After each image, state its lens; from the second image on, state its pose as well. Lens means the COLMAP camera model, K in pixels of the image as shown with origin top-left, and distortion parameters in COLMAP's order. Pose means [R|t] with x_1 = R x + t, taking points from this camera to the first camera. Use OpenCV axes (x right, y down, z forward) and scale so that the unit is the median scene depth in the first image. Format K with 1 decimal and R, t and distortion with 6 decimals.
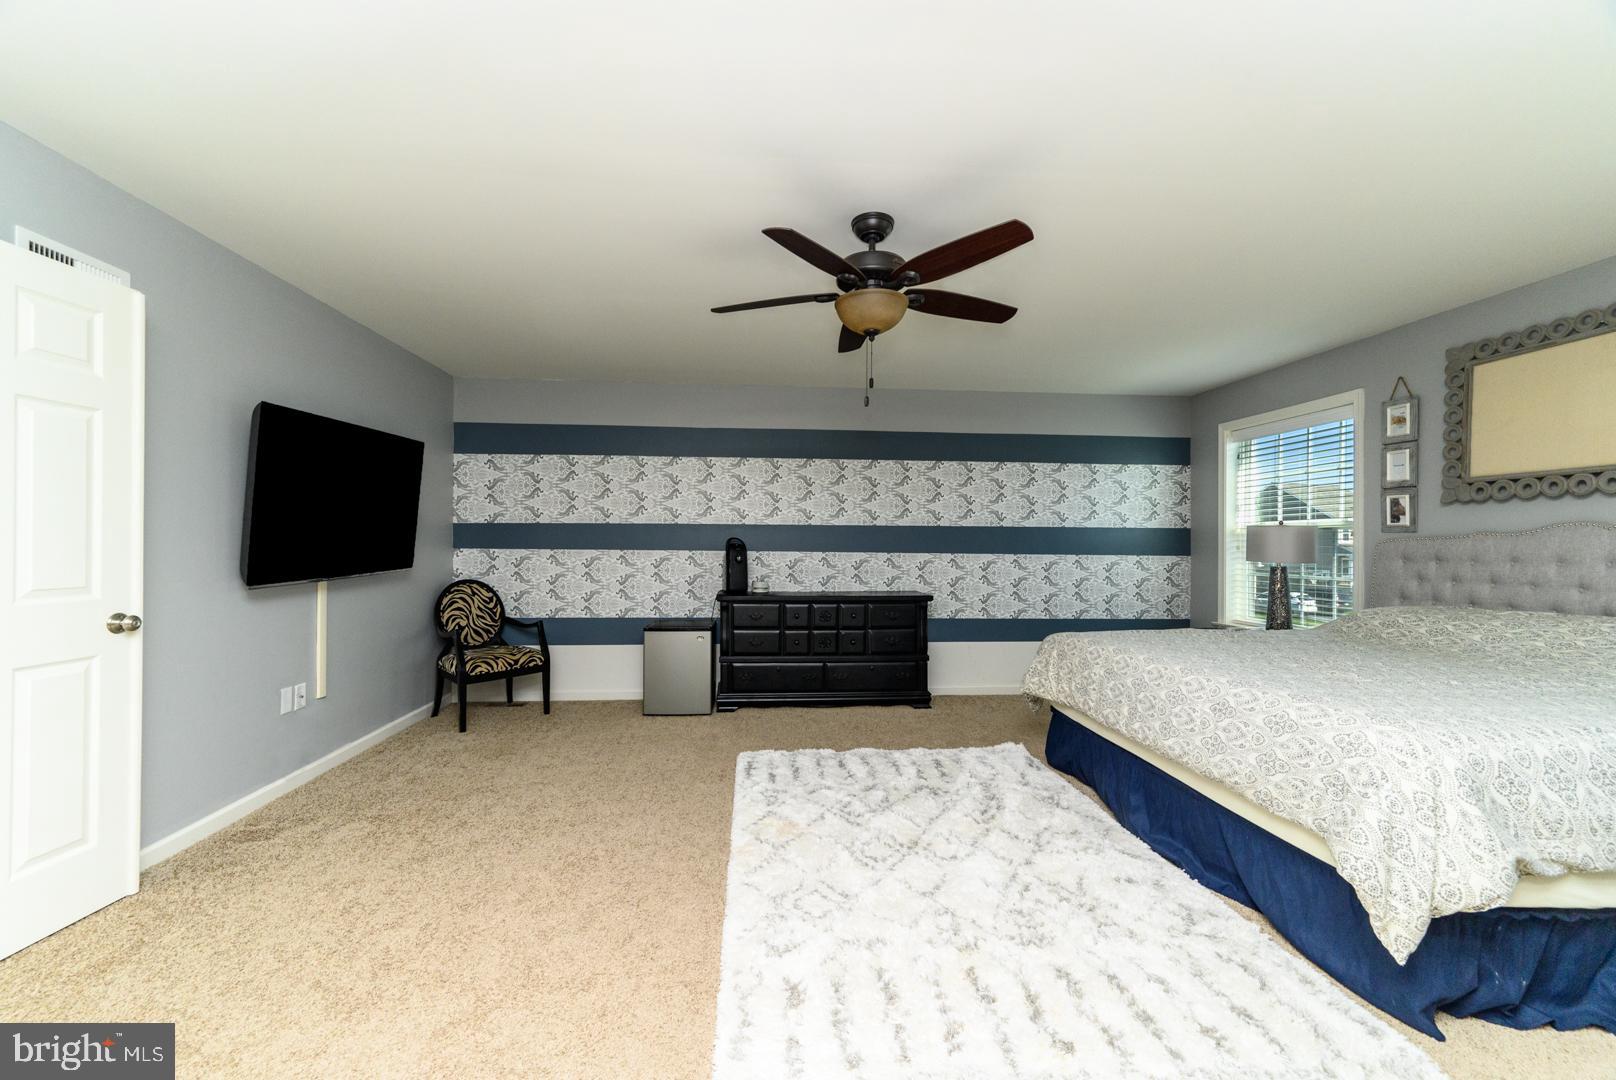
lens RADIAL K [[635.7, 0, 809.6], [0, 635.7, 540.1], [0, 0, 1]] dist [0.000295, -0.000166]
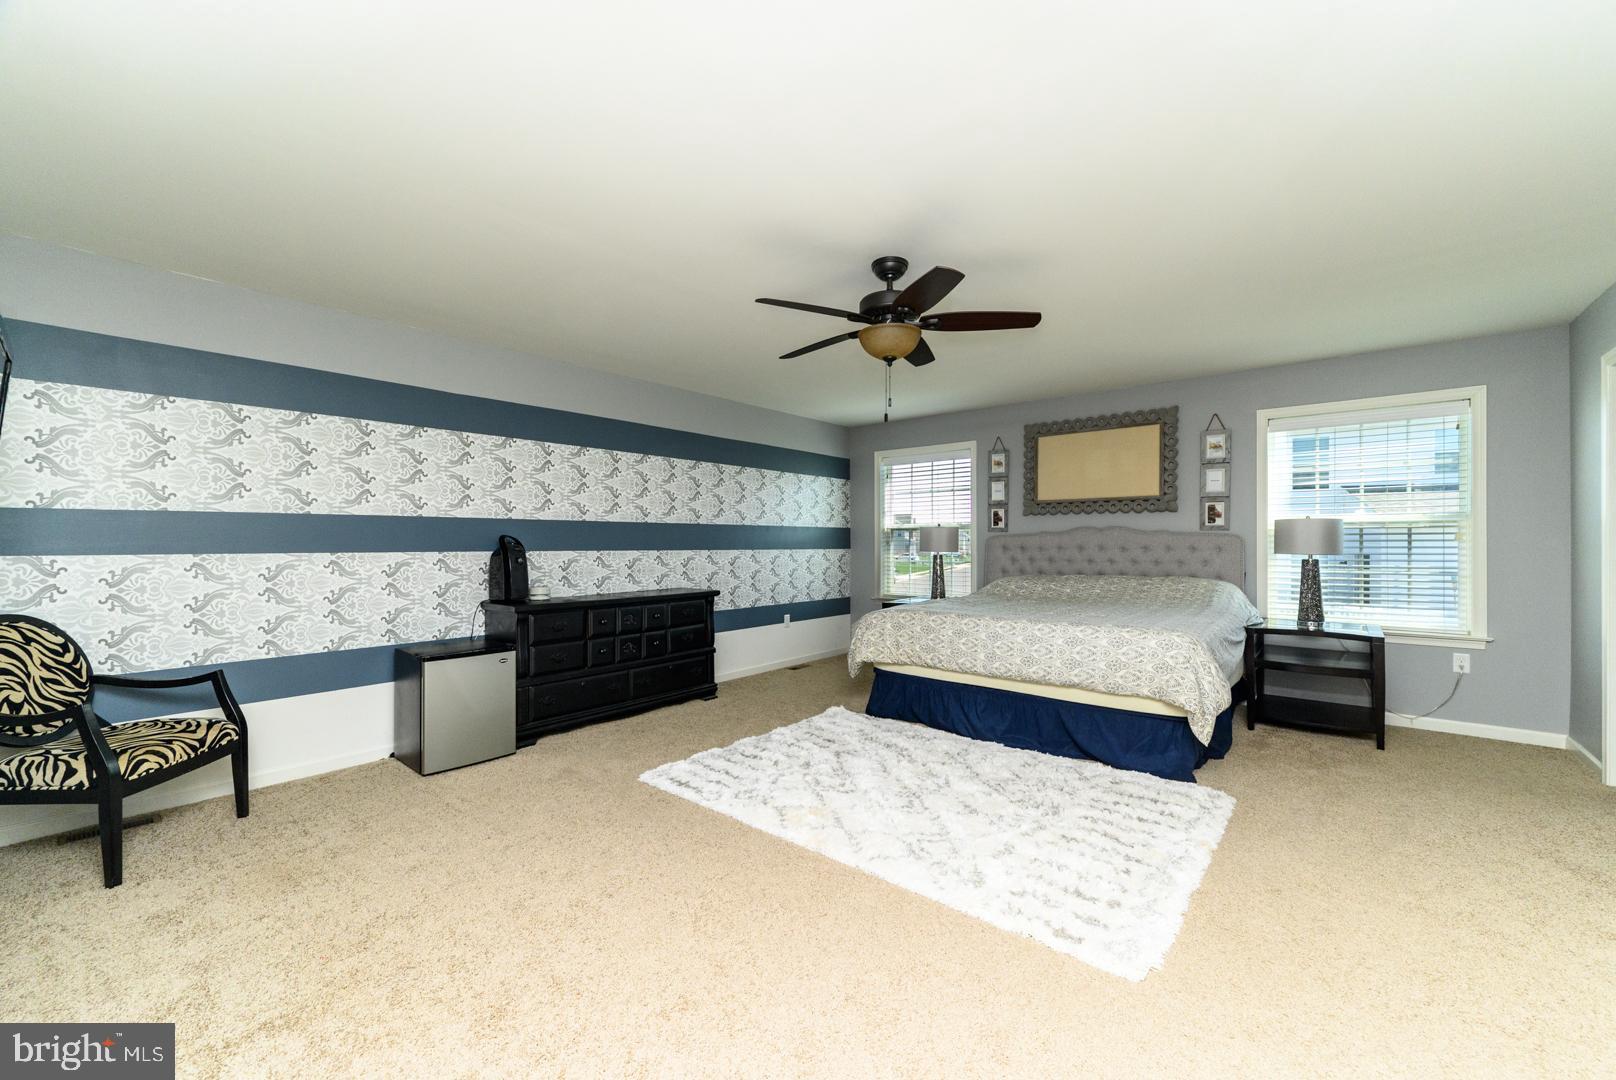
lens RADIAL K [[642.0, 0, 802.1], [0, 642.0, 544.4], [0, 0, 1]] dist [-0.000827, -0.000188]
pose [[0.699537, -0.011073, 0.714510, -0.473535], [0.000397, 0.999886, 0.015107, -0.004692], [-0.714596, -0.010284, 0.699462, 0.161371]]
